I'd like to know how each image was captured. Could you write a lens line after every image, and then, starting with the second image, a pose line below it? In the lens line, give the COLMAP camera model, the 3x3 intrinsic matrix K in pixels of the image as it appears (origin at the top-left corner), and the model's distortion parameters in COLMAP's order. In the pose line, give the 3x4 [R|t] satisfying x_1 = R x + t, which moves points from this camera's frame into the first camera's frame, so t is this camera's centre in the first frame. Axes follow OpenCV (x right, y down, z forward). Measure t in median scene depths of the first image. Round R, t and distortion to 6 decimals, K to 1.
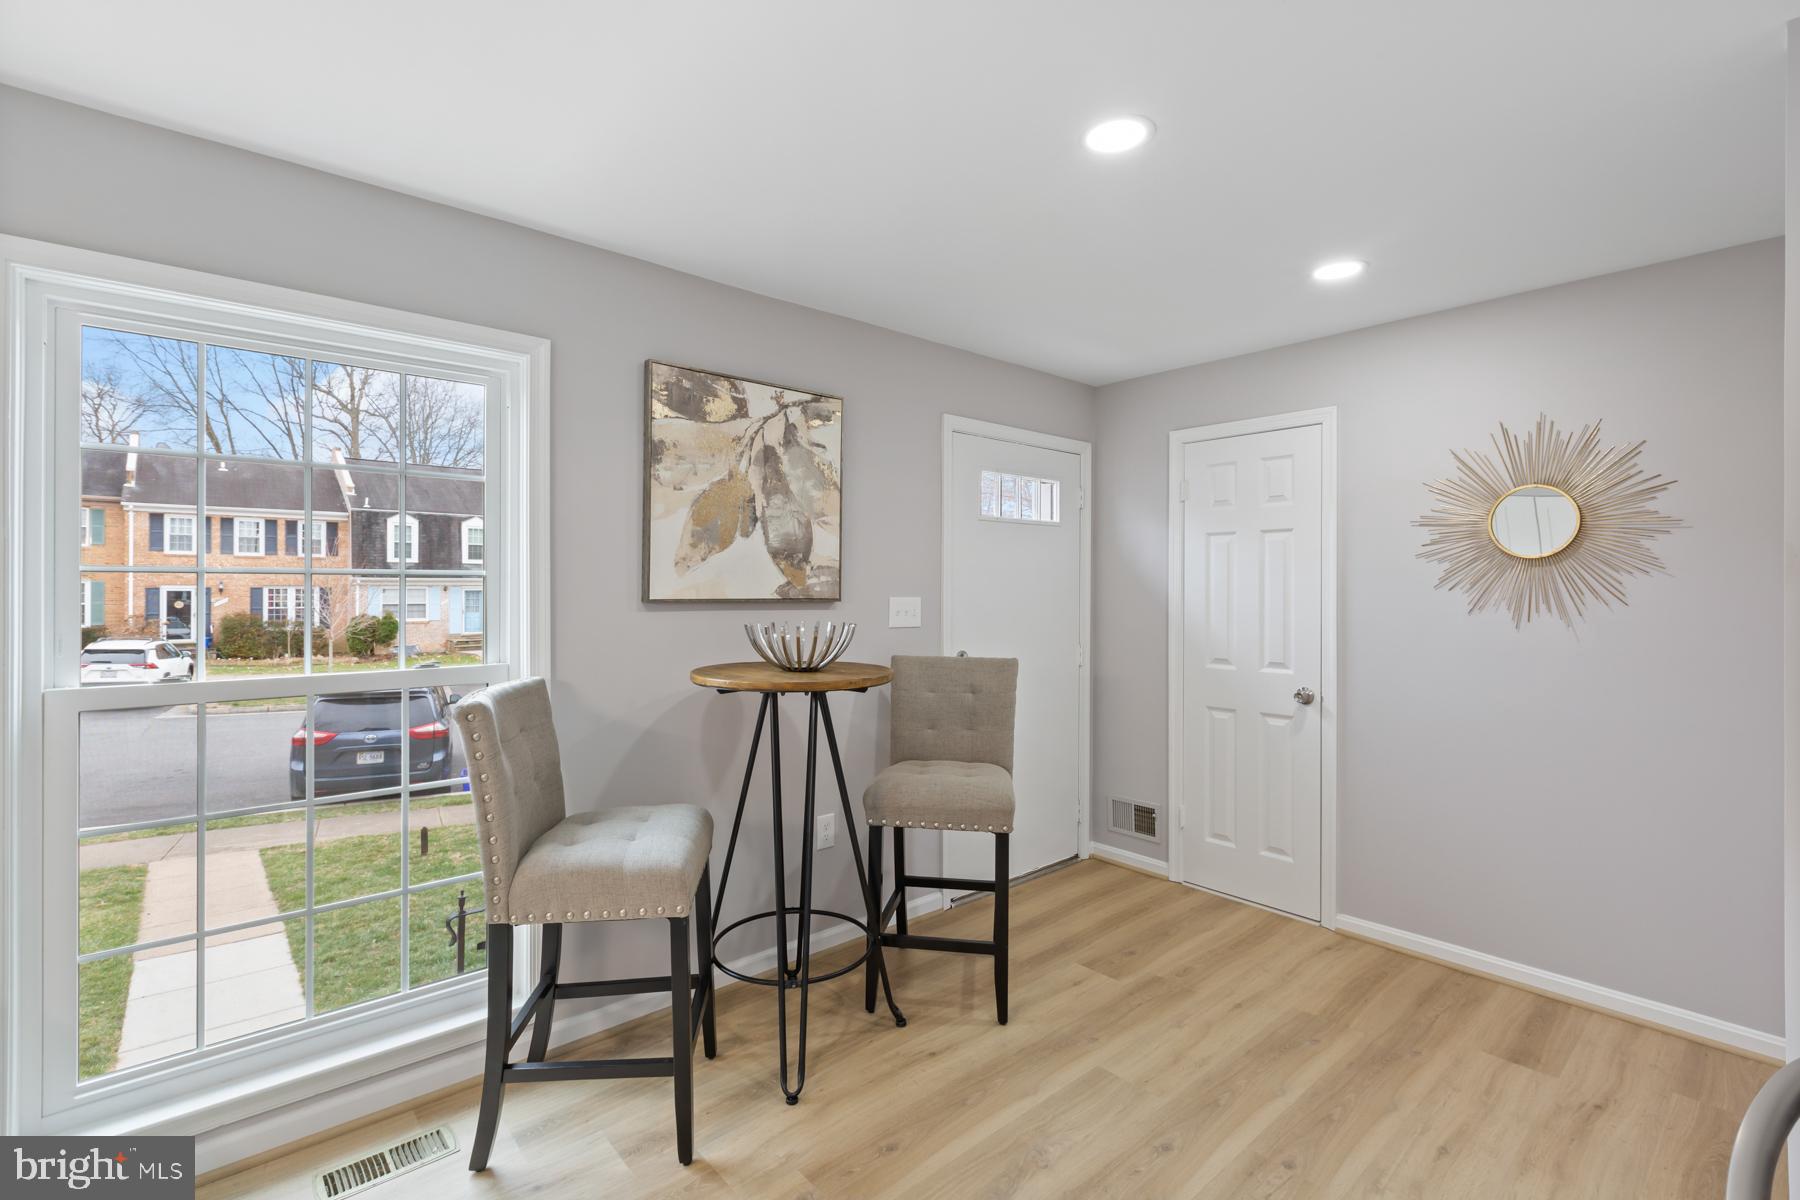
lens RADIAL K [[811.2, 0, 896.3], [0, 811.2, 596.5], [0, 0, 1]] dist [0.001662, -0.000981]
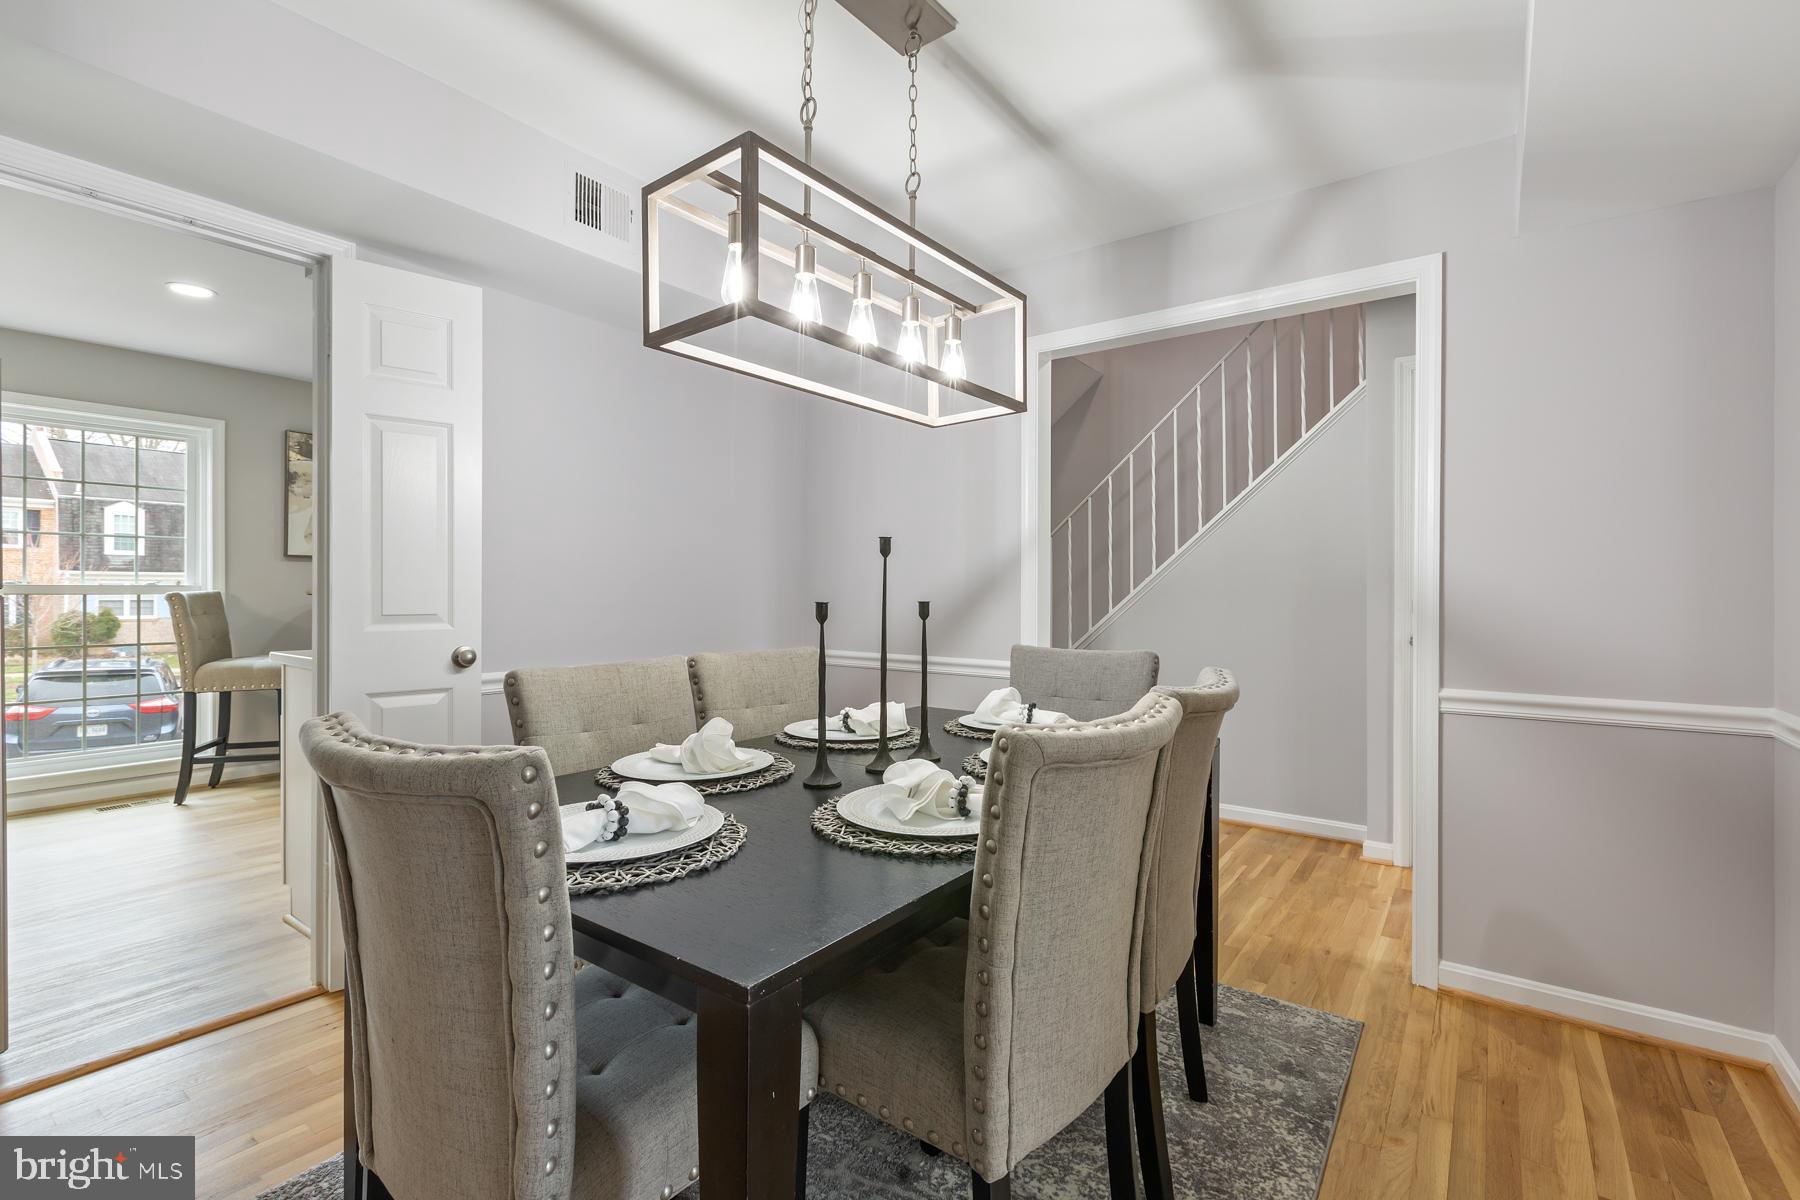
lens RADIAL K [[811.2, 0, 896.9], [0, 811.2, 595.7], [0, 0, 1]] dist [0.001662, -0.000981]
pose [[0.976836, -0.001495, 0.213986, 0.661806], [0.002002, 0.999996, -0.002155, 0.102773], [-0.213982, 0.002534, 0.976834, -1.131625]]
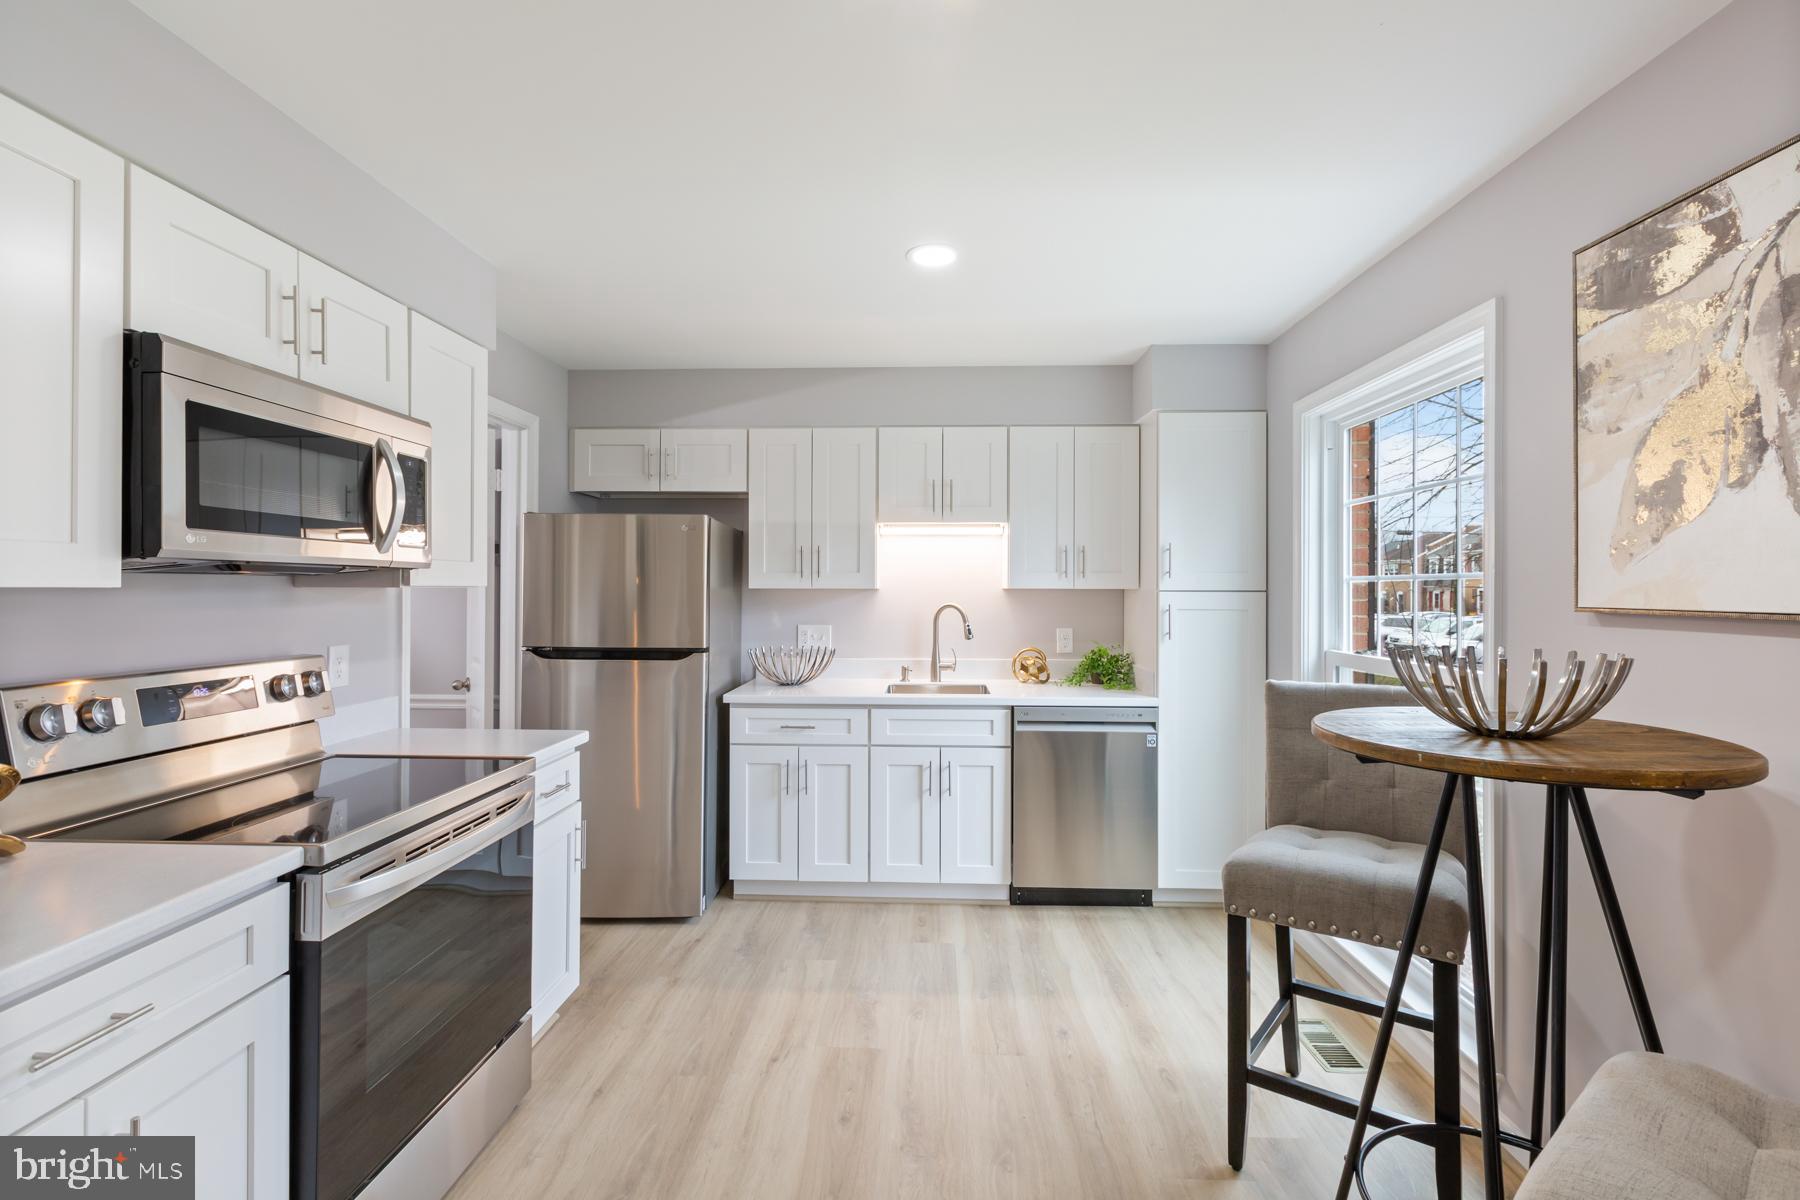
lens RADIAL K [[811.2, 0, 902.5], [0, 811.2, 586.6], [0, 0, 1]] dist [0.001662, -0.000981]
pose [[-0.683031, -0.002929, -0.730384, 0.543327], [-0.004605, 0.999989, 0.000296, -0.010950], [0.730375, 0.003565, -0.683037, 1.002857]]
